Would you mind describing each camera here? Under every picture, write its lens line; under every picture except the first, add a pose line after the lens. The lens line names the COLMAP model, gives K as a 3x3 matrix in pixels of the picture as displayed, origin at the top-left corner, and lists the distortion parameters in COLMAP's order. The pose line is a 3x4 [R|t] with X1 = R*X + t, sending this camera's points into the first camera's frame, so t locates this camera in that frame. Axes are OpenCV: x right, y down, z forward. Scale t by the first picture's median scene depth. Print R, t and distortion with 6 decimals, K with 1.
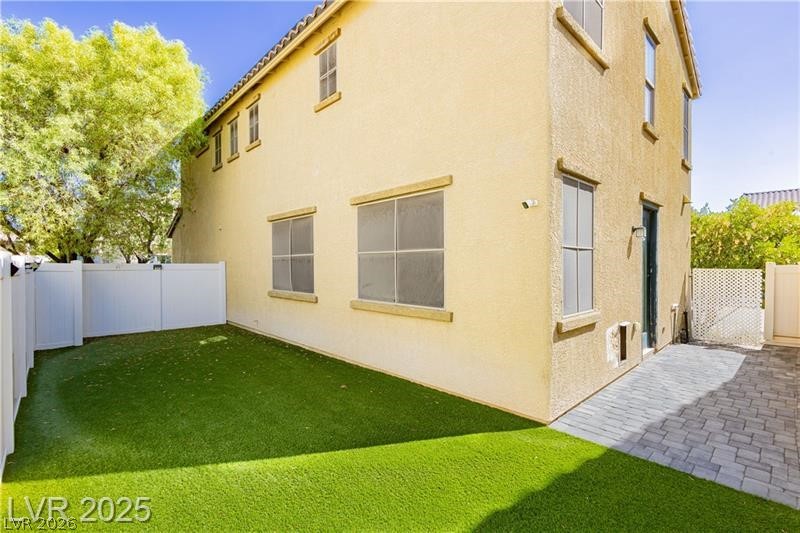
lens RADIAL K [[373.6, 0, 405.2], [0, 373.6, 272.0], [0, 0, 1]] dist [0.002333, 0.000426]
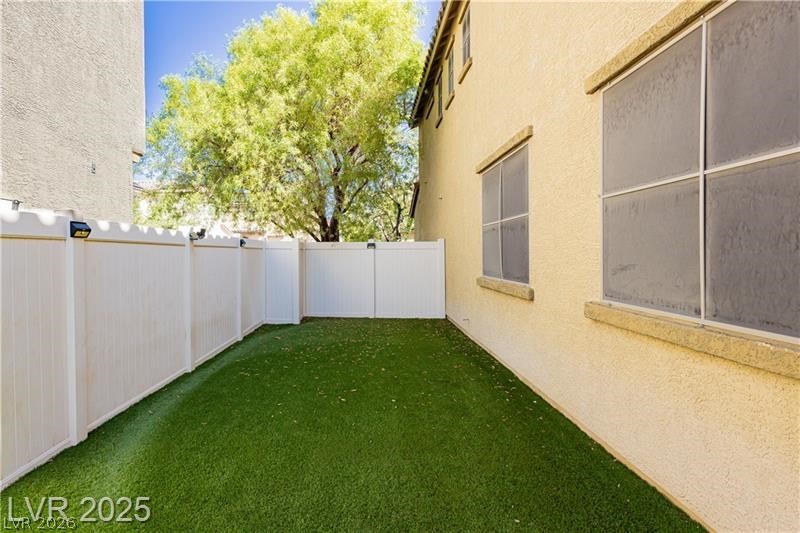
lens RADIAL K [[368.6, 0, 405.4], [0, 368.6, 265.6], [0, 0, 1]] dist [0.002538, 0.000368]
pose [[0.673624, 0.010221, -0.739003, 0.041639], [-0.013130, 0.999912, 0.001861, 0.034097], [0.738957, 0.008450, 0.673699, 0.532545]]
